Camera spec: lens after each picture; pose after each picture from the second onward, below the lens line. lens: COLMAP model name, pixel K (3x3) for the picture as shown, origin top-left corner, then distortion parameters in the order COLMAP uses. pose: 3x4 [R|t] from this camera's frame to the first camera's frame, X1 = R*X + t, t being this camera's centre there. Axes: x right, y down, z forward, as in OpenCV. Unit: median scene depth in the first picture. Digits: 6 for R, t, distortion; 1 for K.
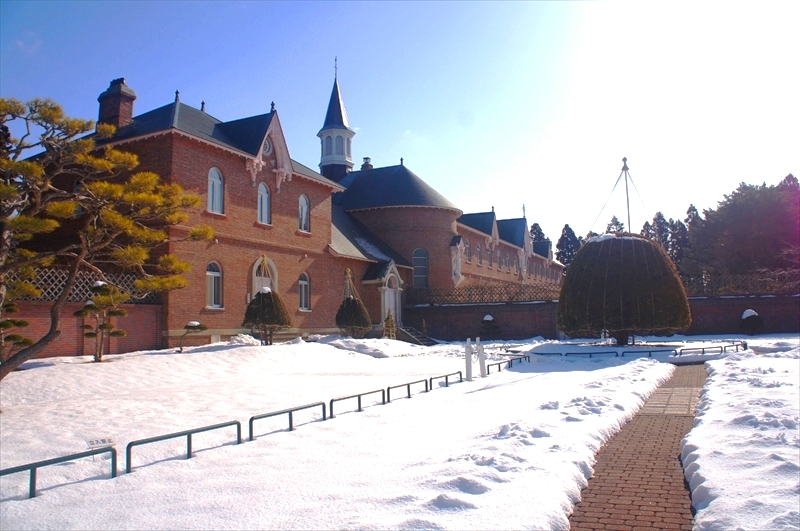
lens RADIAL K [[625.3, 0, 400.0], [0, 625.3, 265.5], [0, 0, 1]] dist [-0.177655, 0.153983]
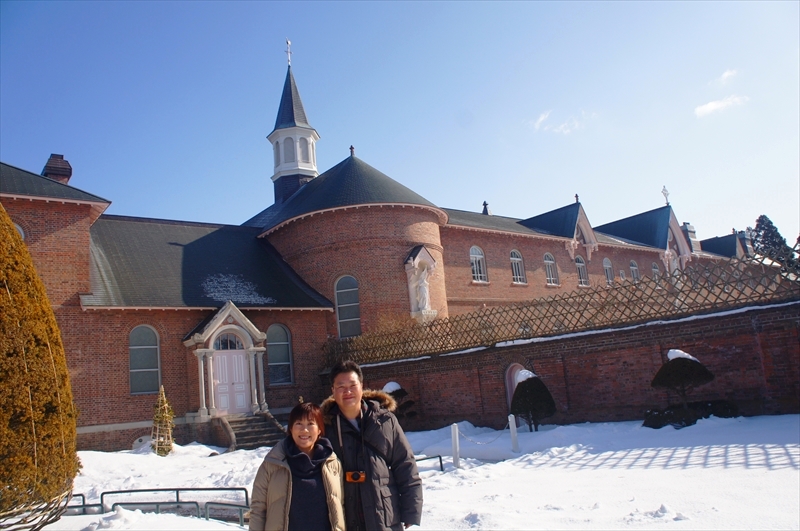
lens RADIAL K [[625.3, 0, 400.0], [0, 625.3, 265.5], [0, 0, 1]] dist [-0.177655, 0.153983]
pose [[0.910232, -0.144114, -0.388212, 0.297585], [0.119750, 0.989039, -0.086380, 0.021368], [0.396406, 0.032138, 0.917513, 0.403404]]
